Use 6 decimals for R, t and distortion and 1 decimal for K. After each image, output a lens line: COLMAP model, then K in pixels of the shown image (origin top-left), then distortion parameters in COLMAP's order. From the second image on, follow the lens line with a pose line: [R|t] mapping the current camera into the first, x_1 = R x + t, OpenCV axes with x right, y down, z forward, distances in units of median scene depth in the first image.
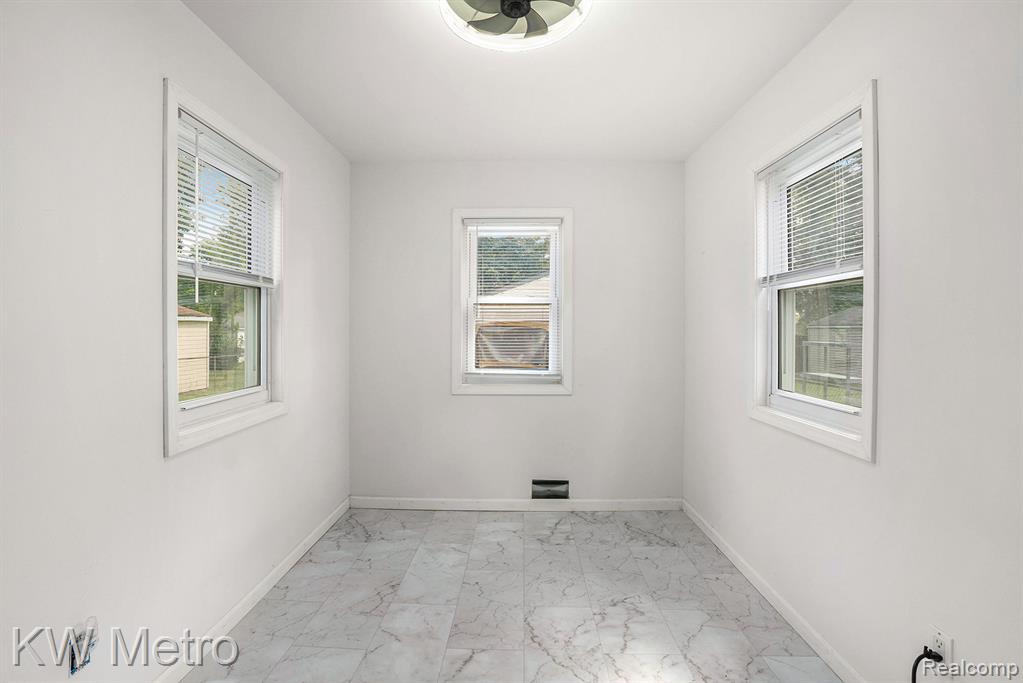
lens RADIAL K [[467.3, 0, 507.0], [0, 467.3, 325.8], [0, 0, 1]] dist [-0.047478, 0.000000]
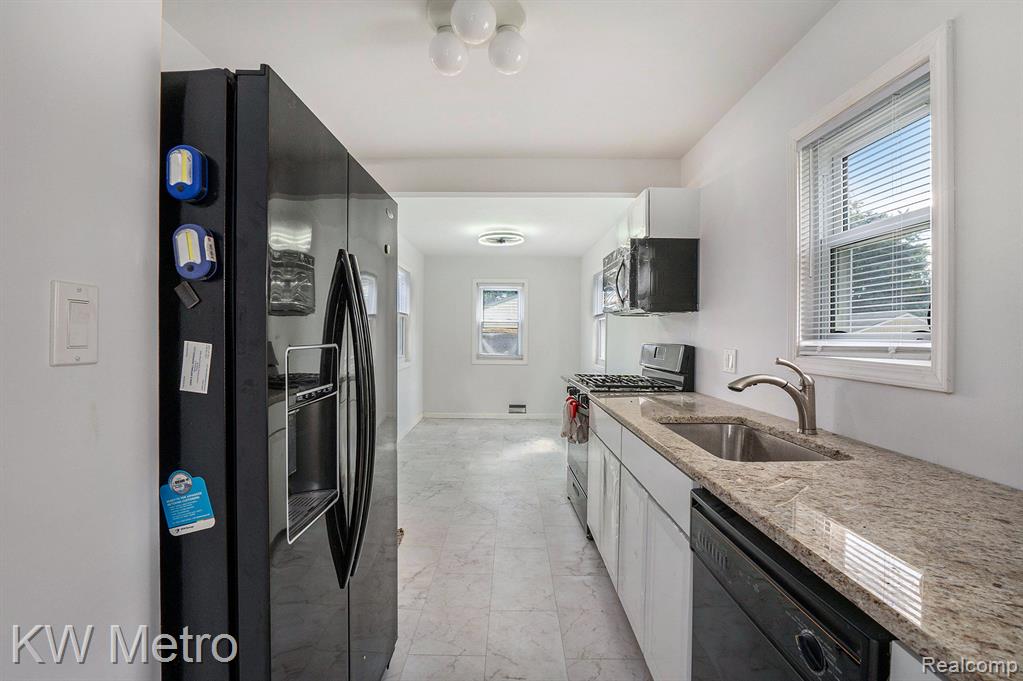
lens RADIAL K [[467.3, 0, 507.0], [0, 467.3, 324.8], [0, 0, 1]] dist [-0.047478, 0.000000]
pose [[0.999829, 0.003858, 0.018106, 0.003148], [-0.003603, 0.999895, -0.014065, -0.007364], [-0.018158, 0.013997, 0.999737, -1.158643]]
